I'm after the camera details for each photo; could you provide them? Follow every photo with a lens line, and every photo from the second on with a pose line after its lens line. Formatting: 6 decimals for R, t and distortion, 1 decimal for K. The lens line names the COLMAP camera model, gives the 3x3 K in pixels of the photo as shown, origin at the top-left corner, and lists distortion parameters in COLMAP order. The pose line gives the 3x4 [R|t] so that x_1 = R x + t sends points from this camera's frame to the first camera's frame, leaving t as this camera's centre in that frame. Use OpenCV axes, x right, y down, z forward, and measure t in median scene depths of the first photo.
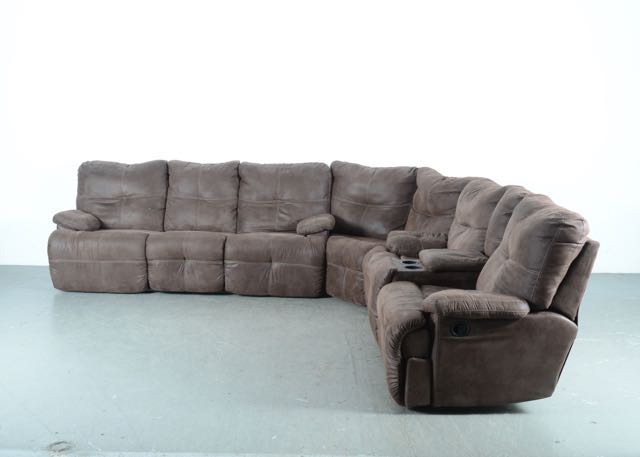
lens RADIAL K [[792.9, 0, 320.0], [0, 792.9, 228.5], [0, 0, 1]] dist [-0.015837, -0.000458]
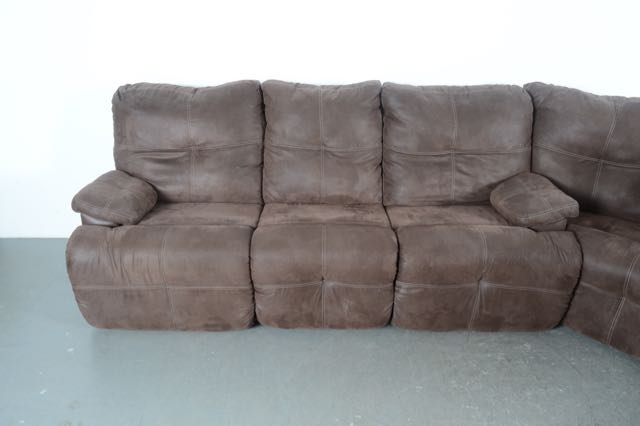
lens RADIAL K [[509.2, 0, 320.0], [0, 509.2, 213.0], [0, 0, 1]] dist [-0.086605, 0.001716]
pose [[0.998234, -0.022106, 0.055142, -0.176422], [0.008419, 0.971463, 0.237043, -0.081663], [-0.058809, -0.236160, 0.969933, 0.621427]]
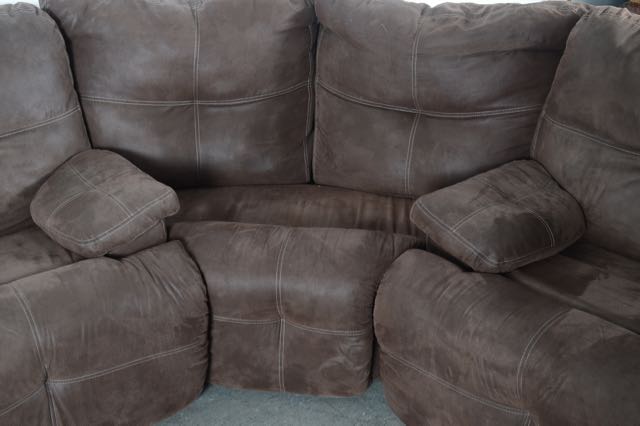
lens RADIAL K [[740.3, 0, 320.0], [0, 740.3, 213.0], [0, 0, 1]] dist [-0.026399, -0.029260]
pose [[0.750734, -0.313111, 0.581687, -0.115633], [0.127505, 0.932660, 0.337473, -0.090859], [-0.648183, -0.179185, 0.740103, 0.678858]]
